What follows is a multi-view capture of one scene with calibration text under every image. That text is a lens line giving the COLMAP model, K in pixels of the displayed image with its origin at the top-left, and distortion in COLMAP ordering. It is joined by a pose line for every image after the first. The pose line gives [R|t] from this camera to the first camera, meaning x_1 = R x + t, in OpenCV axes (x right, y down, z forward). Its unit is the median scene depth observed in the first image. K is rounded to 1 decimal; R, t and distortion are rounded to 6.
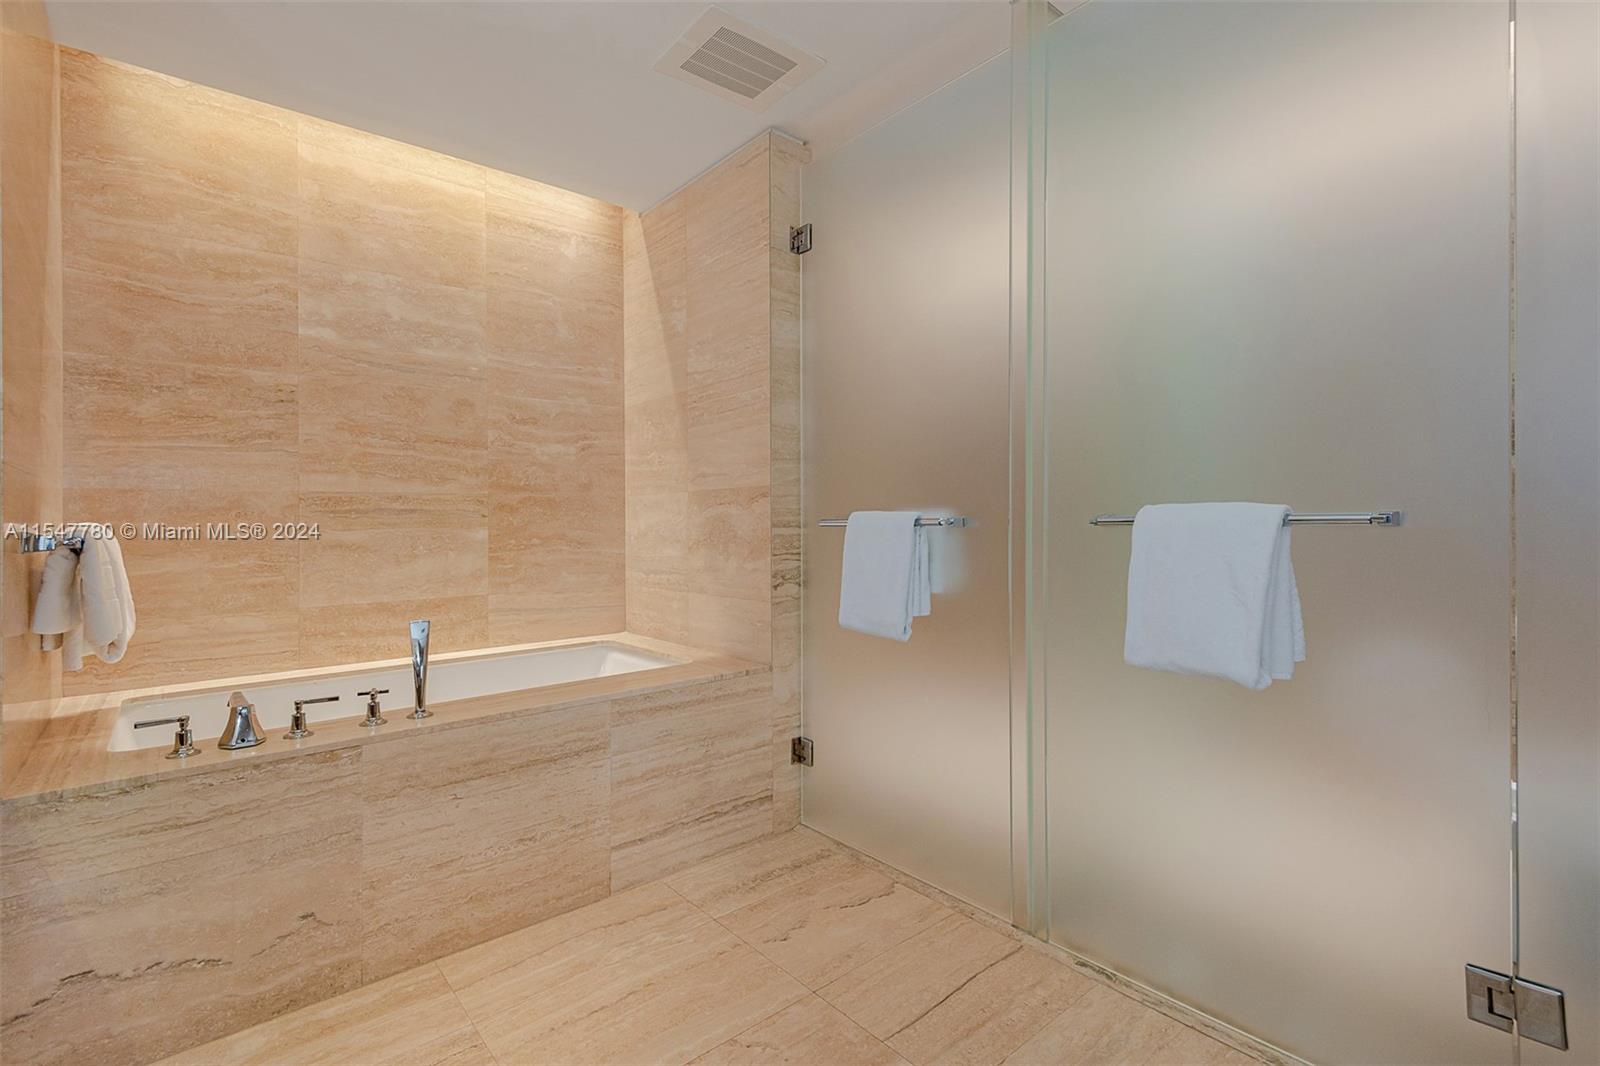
lens RADIAL K [[706.5, 0, 806.4], [0, 706.5, 496.2], [0, 0, 1]] dist [0.016150, -0.007540]
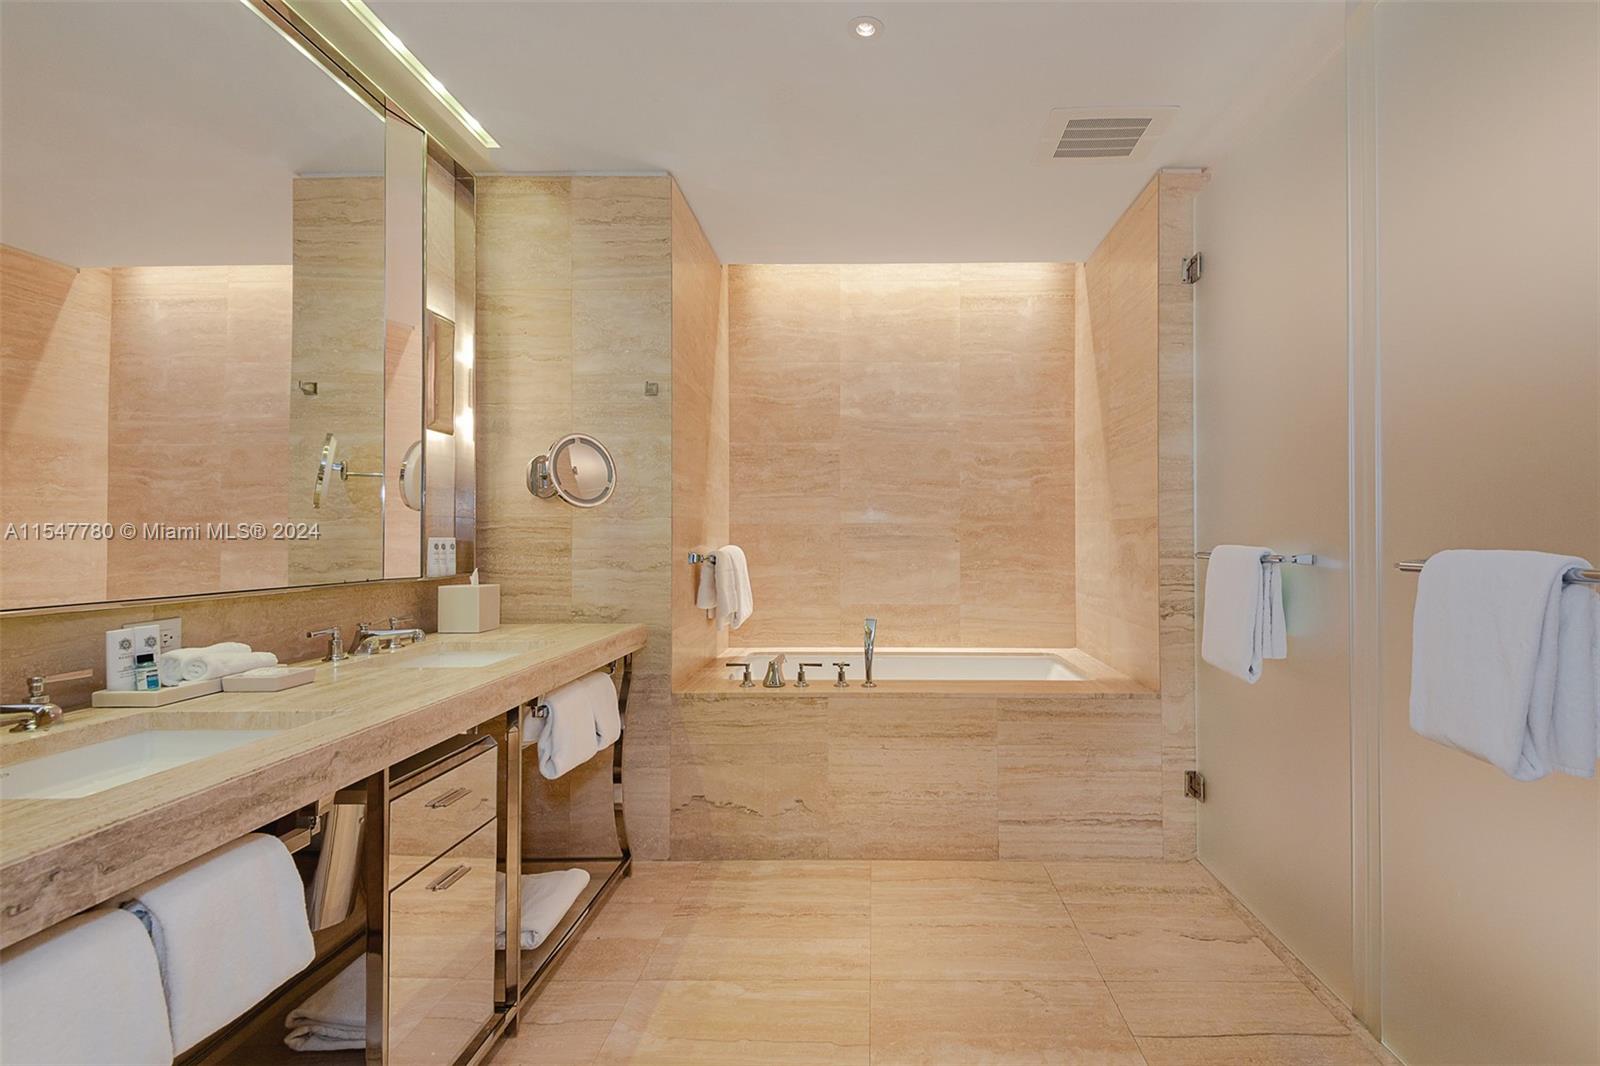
lens RADIAL K [[736.8, 0, 874.4], [0, 736.8, 487.2], [0, 0, 1]] dist [0.024981, -0.011638]
pose [[0.748917, -0.037311, -0.661613, 0.352179], [0.018157, 0.999194, -0.035795, -0.027310], [0.662415, 0.014795, 0.748991, -0.081541]]
